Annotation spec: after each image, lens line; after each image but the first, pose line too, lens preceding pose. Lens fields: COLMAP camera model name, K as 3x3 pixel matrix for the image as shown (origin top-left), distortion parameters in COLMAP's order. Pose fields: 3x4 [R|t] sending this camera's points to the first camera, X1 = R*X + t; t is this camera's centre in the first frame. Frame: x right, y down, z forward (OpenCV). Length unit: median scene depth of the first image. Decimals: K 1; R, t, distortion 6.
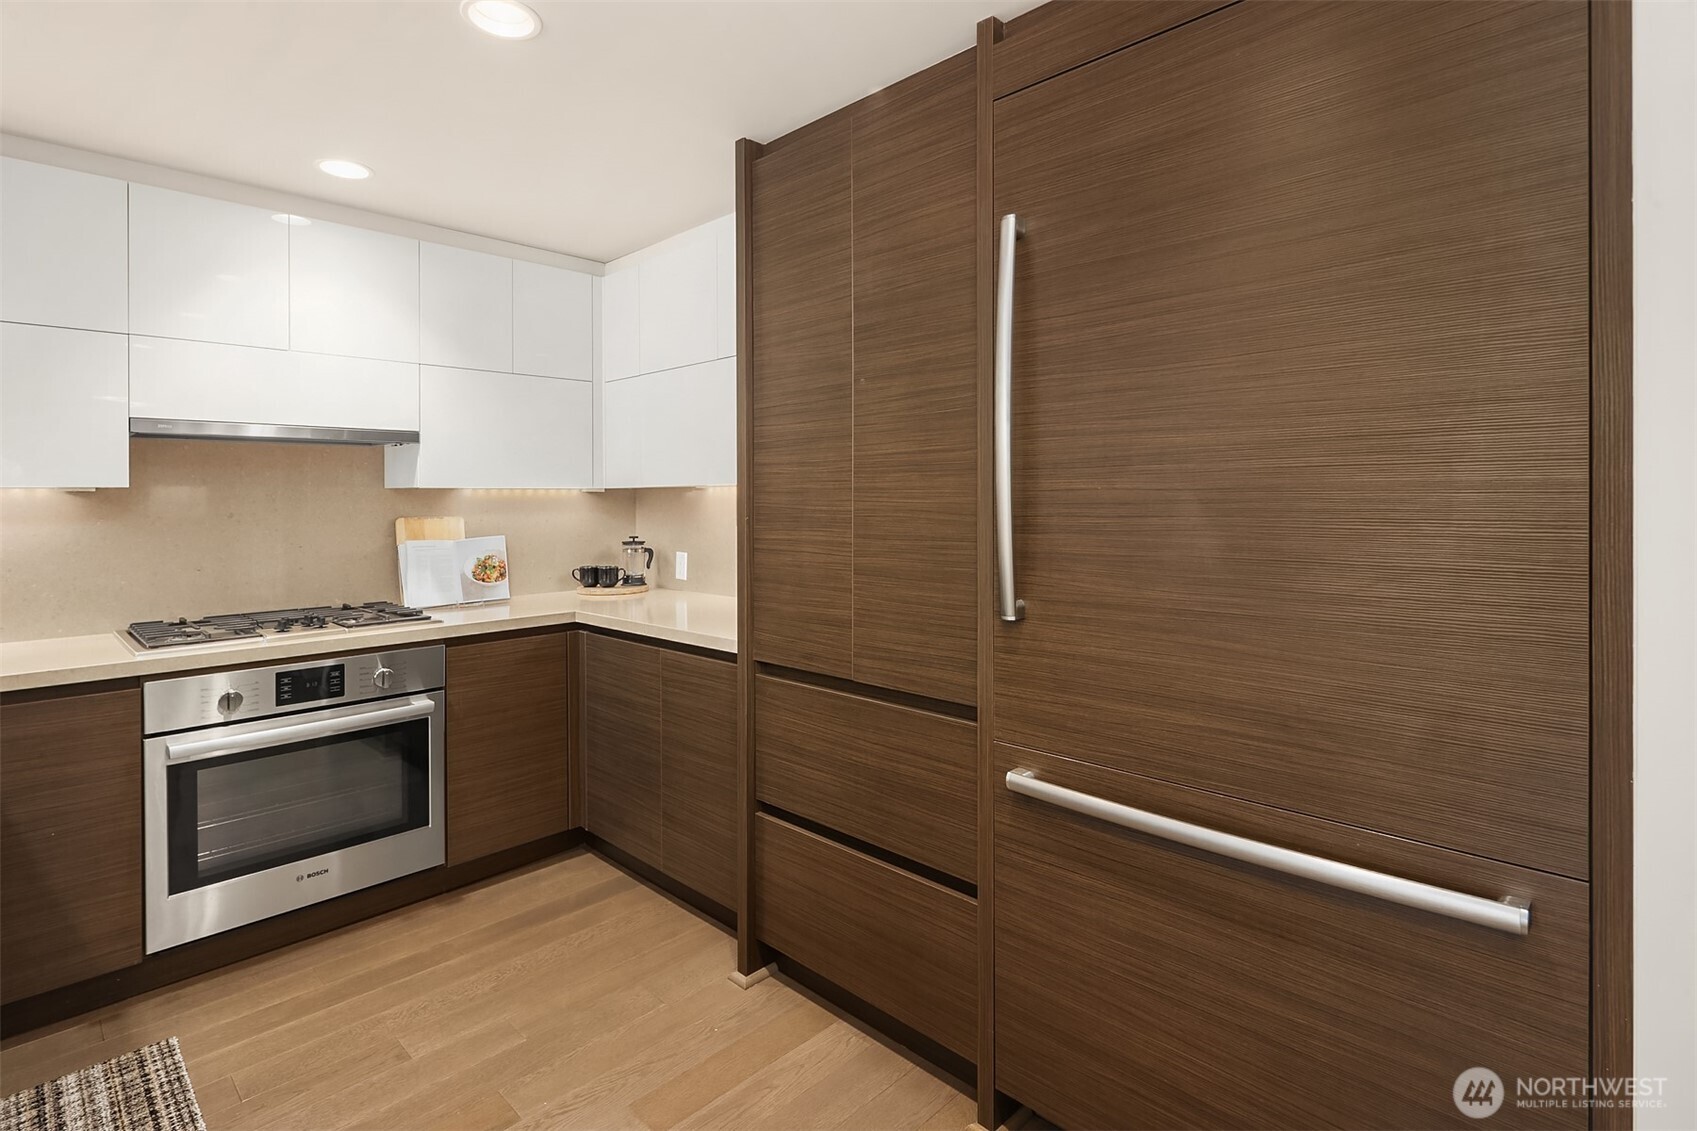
lens RADIAL K [[847.5, 0, 833.4], [0, 847.5, 489.2], [0, 0, 1]] dist [0.002411, -0.002241]
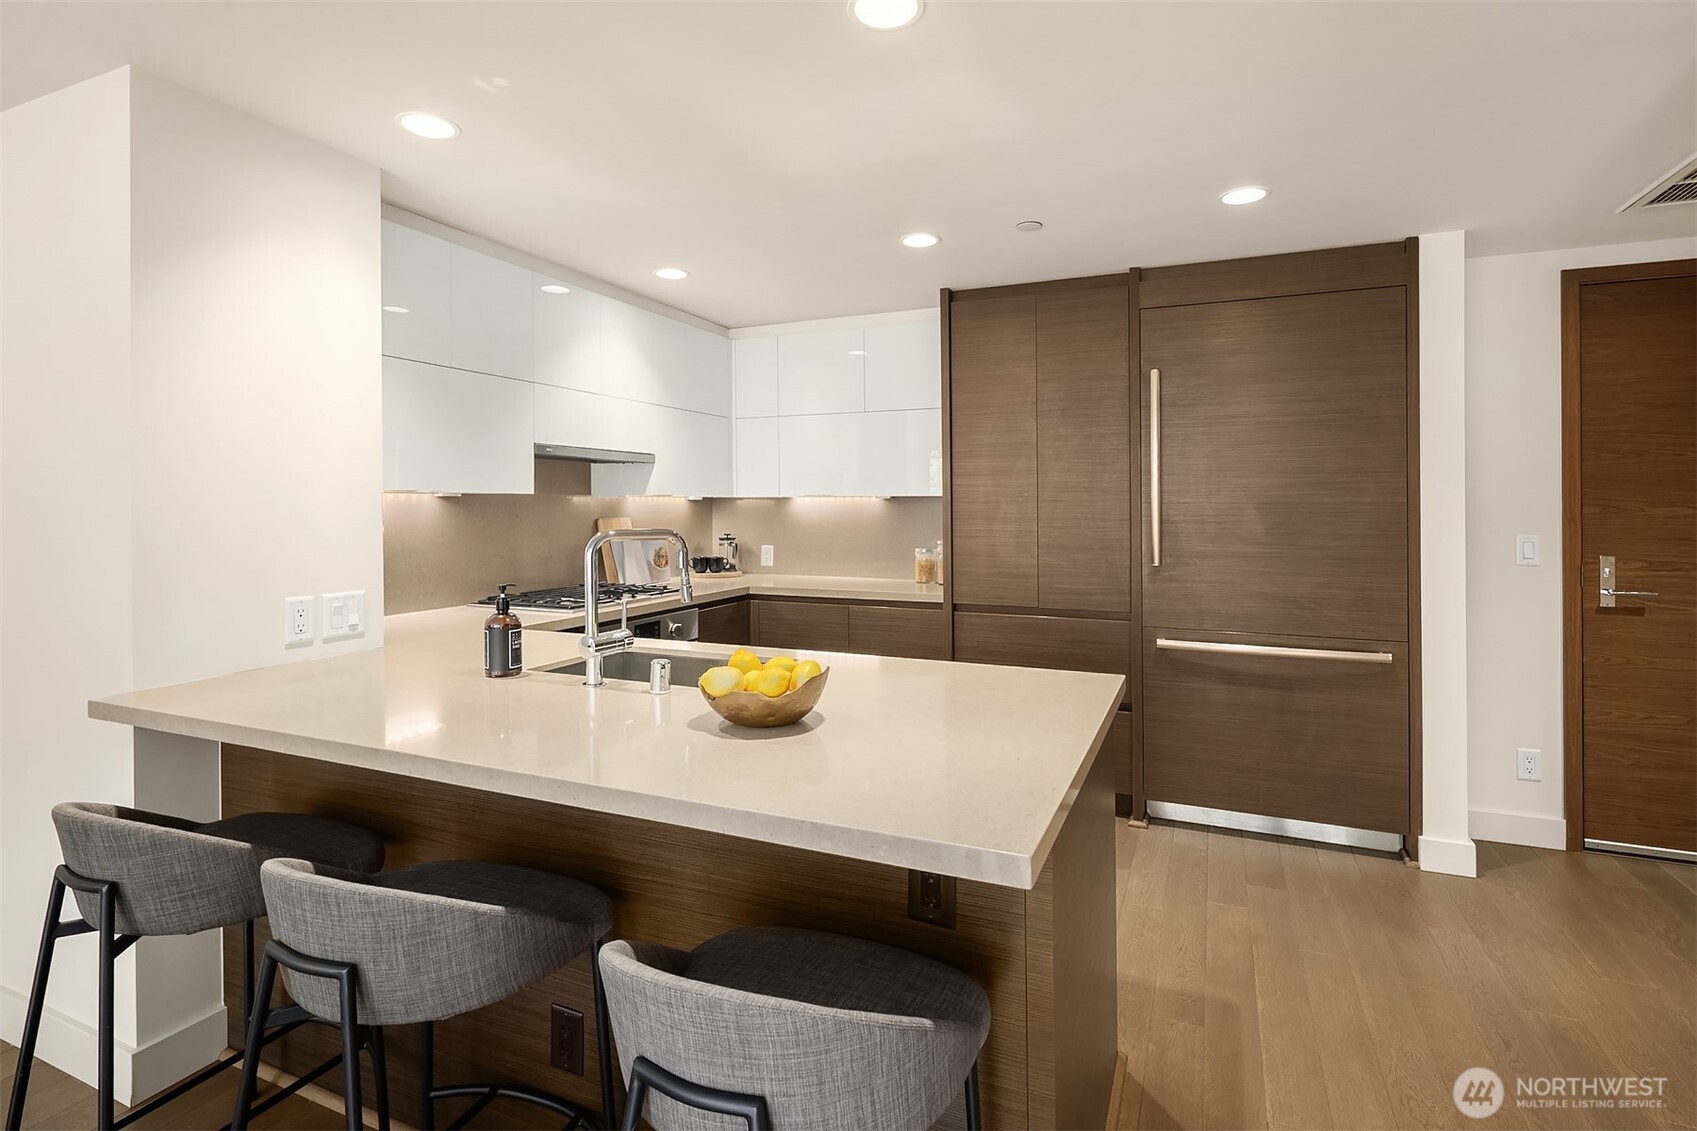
lens RADIAL K [[860.7, 0, 800.9], [0, 860.7, 496.3], [0, 0, 1]] dist [0.002159, -0.000249]
pose [[0.941323, 0.011784, 0.337301, -0.881853], [-0.010925, 0.999930, -0.004446, 0.002756], [-0.337330, 0.000500, 0.941386, -0.456695]]
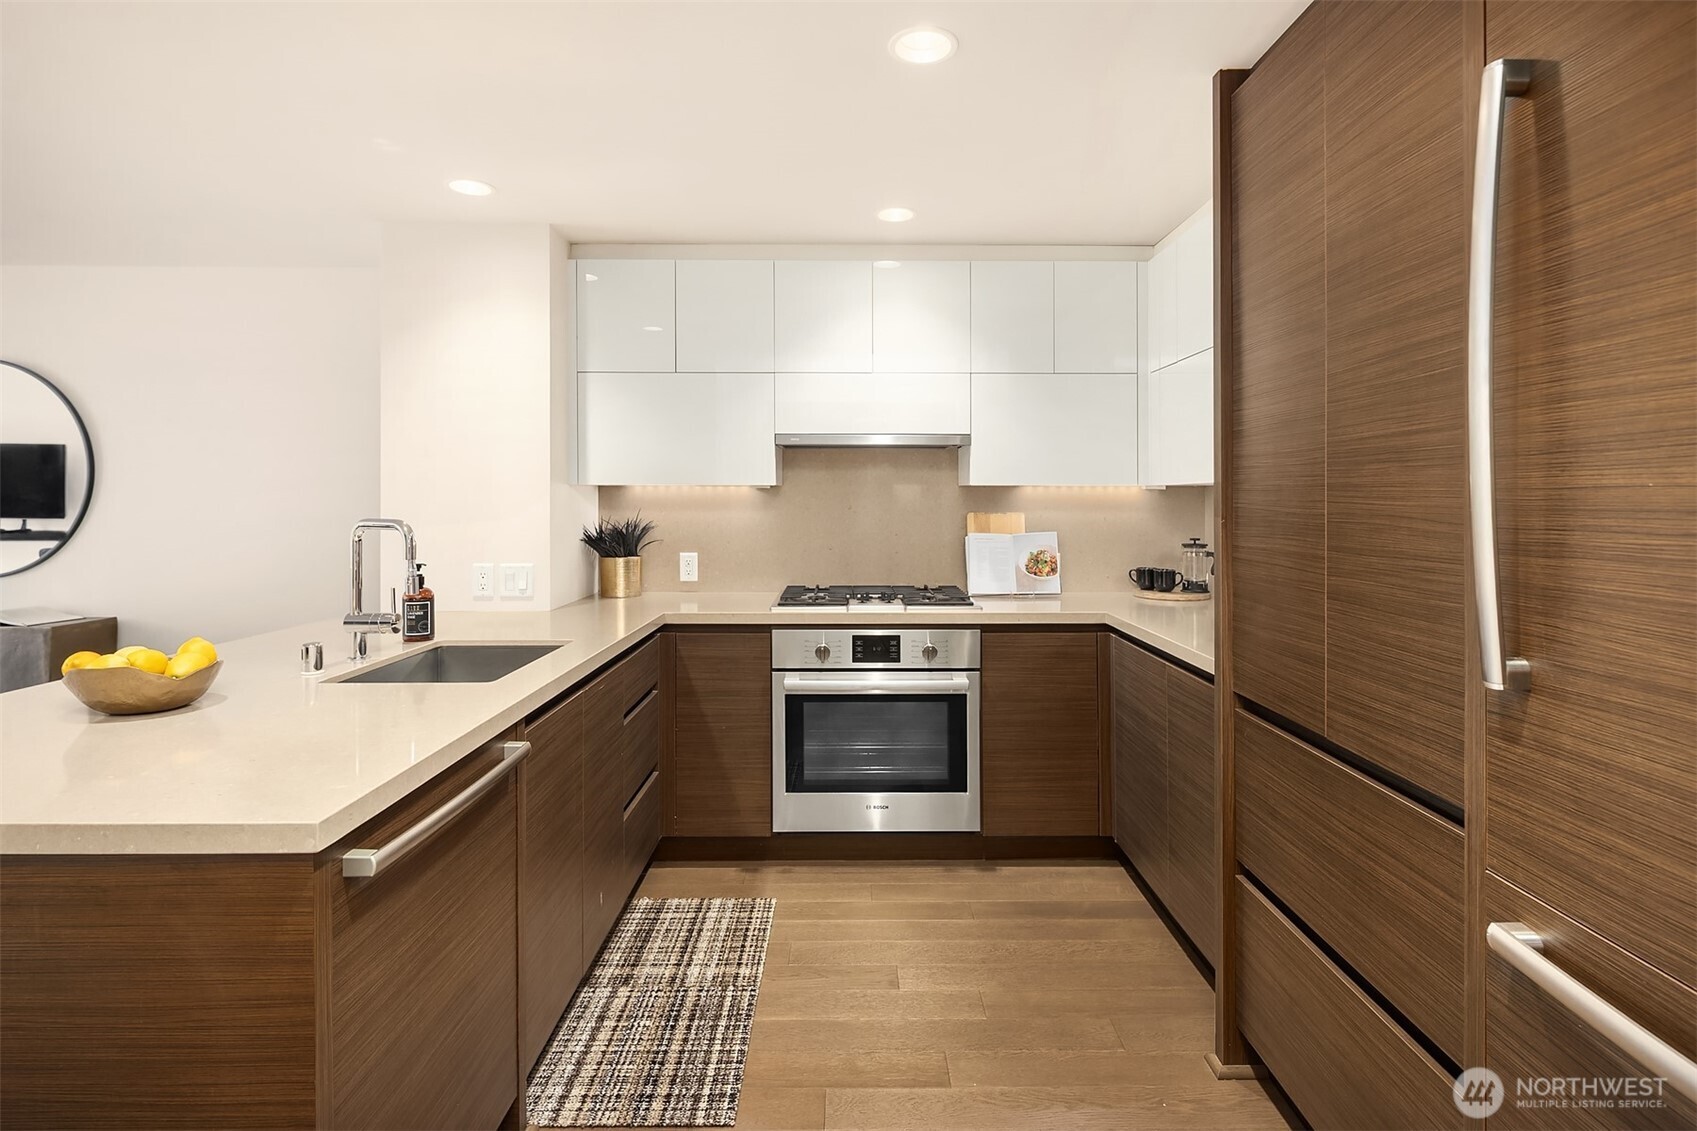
lens RADIAL K [[847.5, 0, 833.4], [0, 847.5, 489.2], [0, 0, 1]] dist [0.002411, -0.002241]
pose [[0.698655, 0.002926, -0.715453, 0.213852], [-0.001047, 0.999995, 0.003068, 0.000482], [0.715458, -0.001394, 0.698654, 0.126143]]
